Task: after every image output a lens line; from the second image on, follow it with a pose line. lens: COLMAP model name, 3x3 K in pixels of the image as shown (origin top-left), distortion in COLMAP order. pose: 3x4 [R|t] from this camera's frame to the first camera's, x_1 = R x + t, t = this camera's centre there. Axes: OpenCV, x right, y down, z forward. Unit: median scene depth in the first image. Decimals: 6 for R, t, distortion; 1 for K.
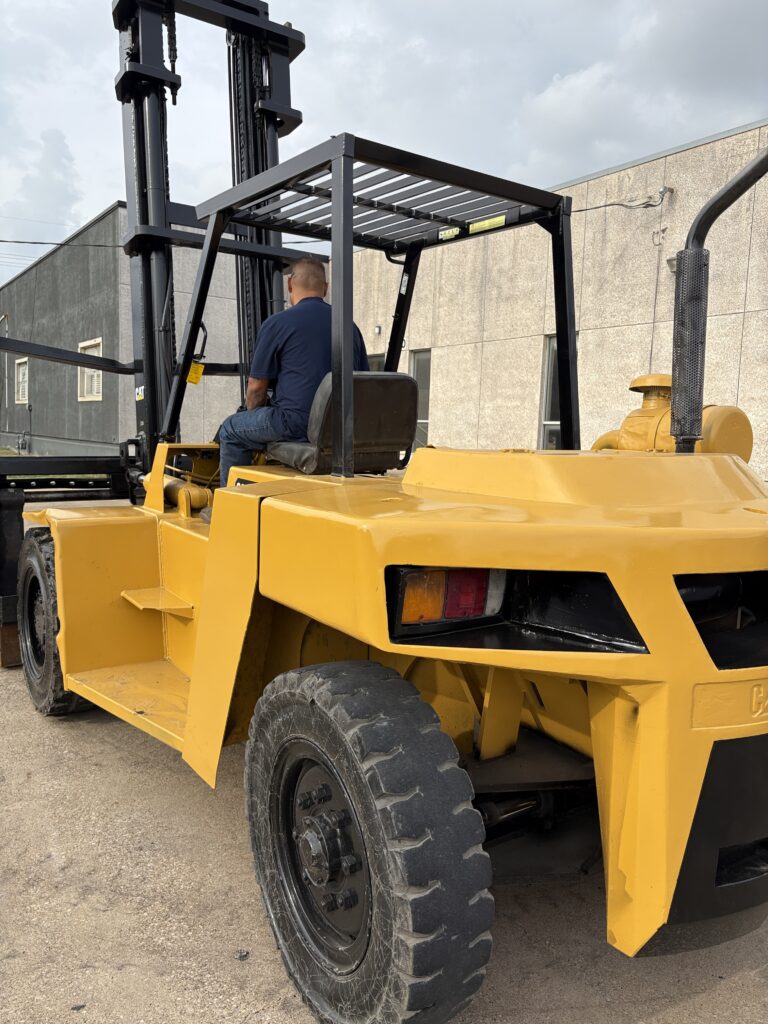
lens RADIAL K [[780.5, 0, 388.0], [0, 780.5, 511.5], [0, 0, 1]] dist [0.039935, -0.040694]
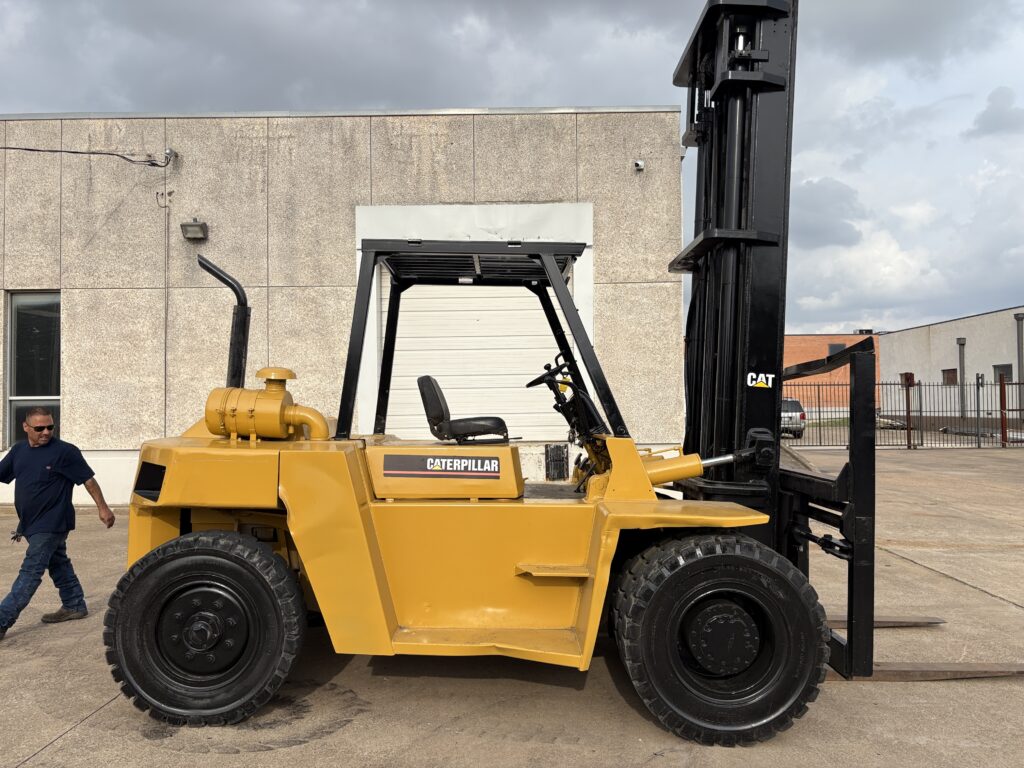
lens RADIAL K [[780.5, 0, 515.2], [0, 780.5, 385.5], [0, 0, 1]] dist [0.039935, -0.040694]
pose [[0.583531, -0.019458, 0.811858, -0.162457], [0.113656, 0.991830, -0.057920, -0.023542], [-0.804098, 0.126071, 0.580975, 0.130824]]
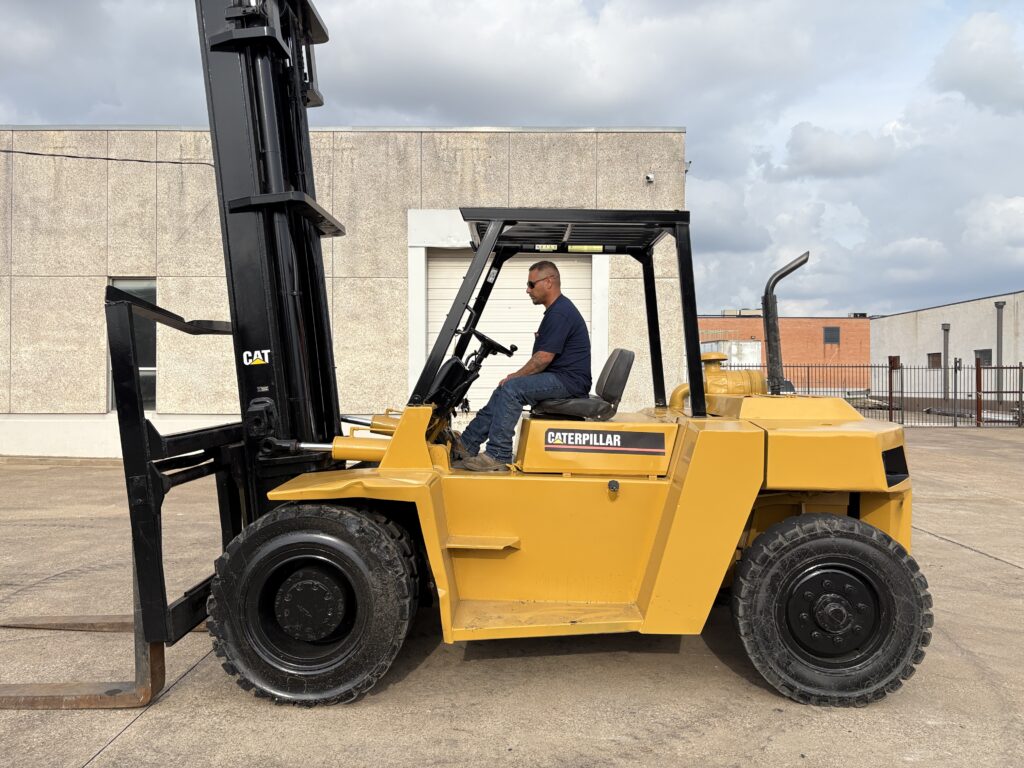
lens RADIAL K [[780.5, 0, 515.0], [0, 780.5, 380.7], [0, 0, 1]] dist [0.039935, -0.040694]
pose [[0.582092, -0.030298, 0.812558, -0.307610], [0.099906, 0.994399, -0.034491, -0.020243], [-0.806962, 0.101256, 0.581859, 0.070622]]
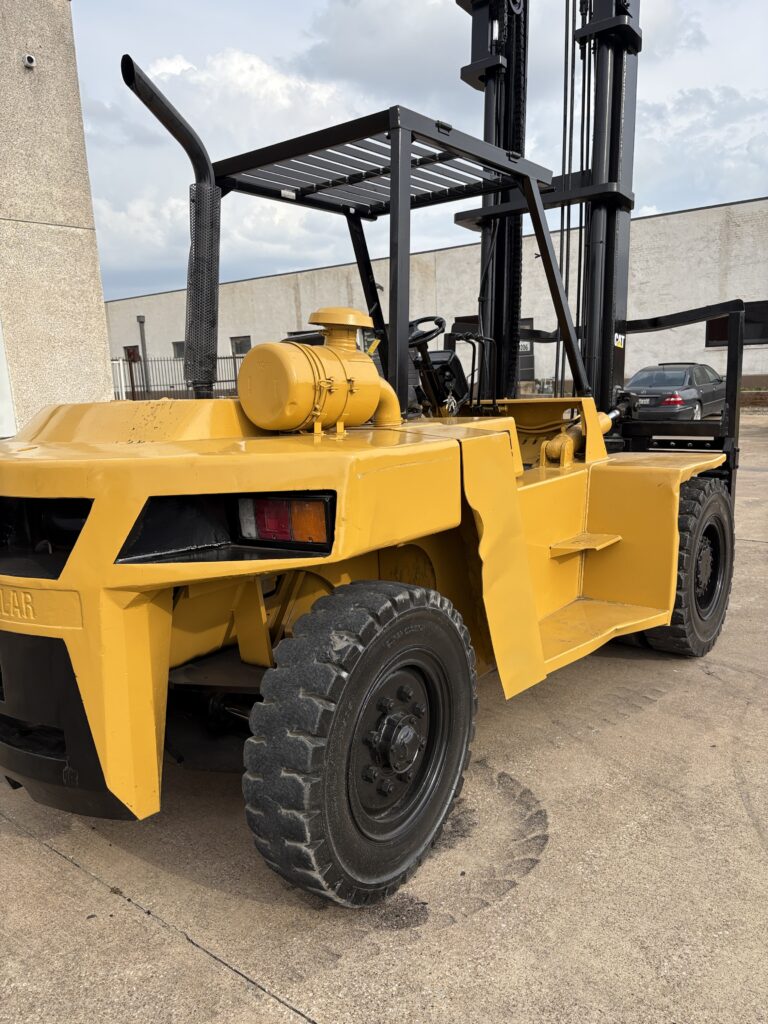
lens RADIAL K [[780.5, 0, 390.5], [0, 780.5, 514.5], [0, 0, 1]] dist [0.039935, -0.040694]
pose [[-0.286998, -0.201009, 0.936604, -0.153432], [0.133450, 0.959813, 0.246883, -0.057493], [-0.948590, 0.195845, -0.248640, 0.438786]]
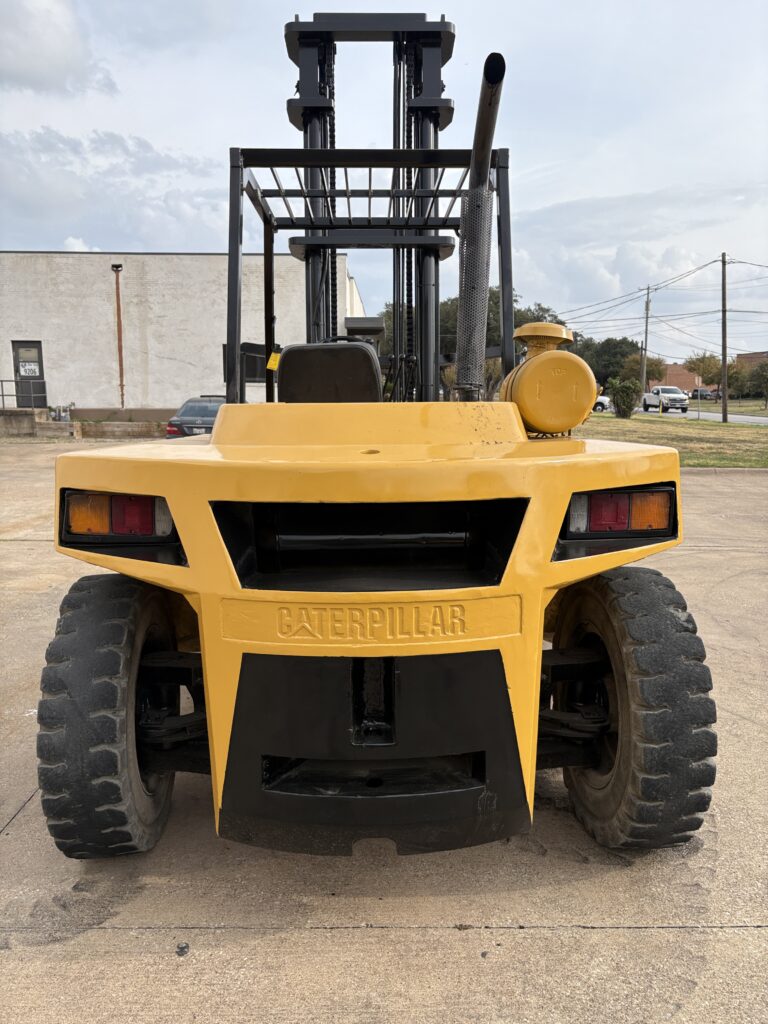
lens RADIAL K [[780.5, 0, 381.8], [0, 780.5, 519.1], [0, 0, 1]] dist [0.039935, -0.040694]
pose [[-0.819561, -0.131324, 0.557740, -0.049600], [0.028867, 0.962683, 0.269089, -0.067559], [-0.572265, 0.236635, -0.785186, 0.593618]]
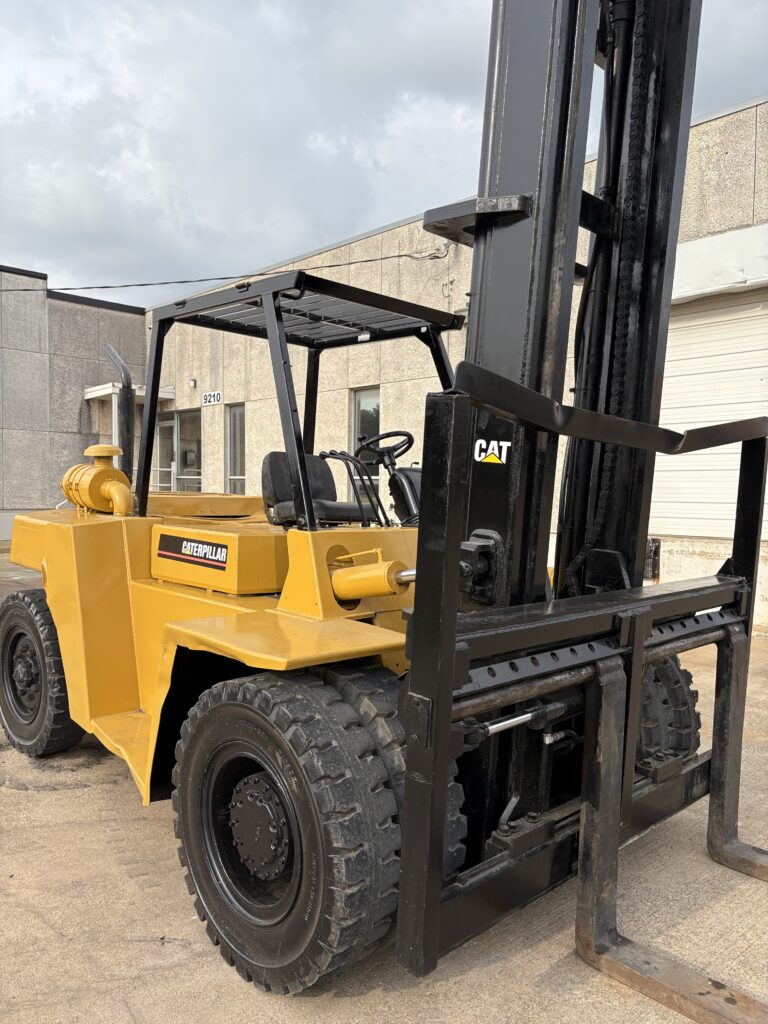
lens RADIAL K [[780.5, 0, 373.8], [0, 780.5, 526.6], [0, 0, 1]] dist [0.039935, -0.040694]
pose [[0.991581, -0.024645, 0.127124, 0.109418], [0.031138, 0.998296, -0.049343, -0.005192], [-0.125692, 0.052886, 0.990659, 0.047383]]
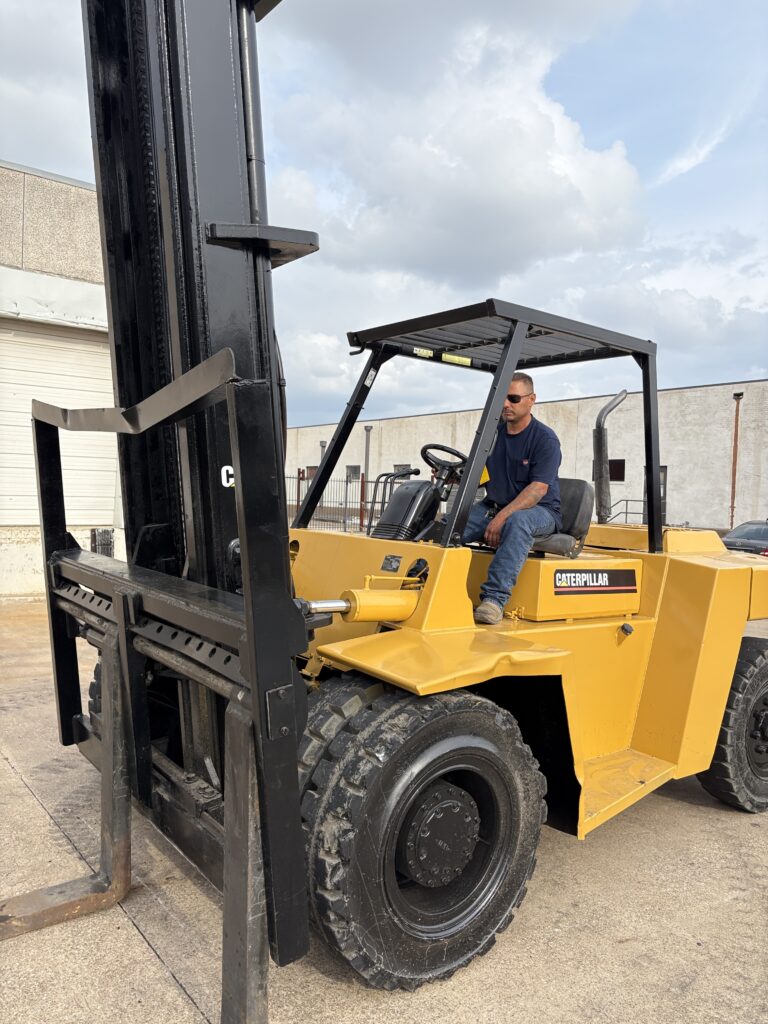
lens RADIAL K [[780.5, 0, 391.8], [0, 780.5, 515.2], [0, 0, 1]] dist [0.039935, -0.040694]
pose [[-0.037981, -0.061463, 0.997386, -0.318010], [0.070846, 0.995429, 0.064041, -0.051373], [-0.996764, 0.073093, -0.033453, 0.308427]]
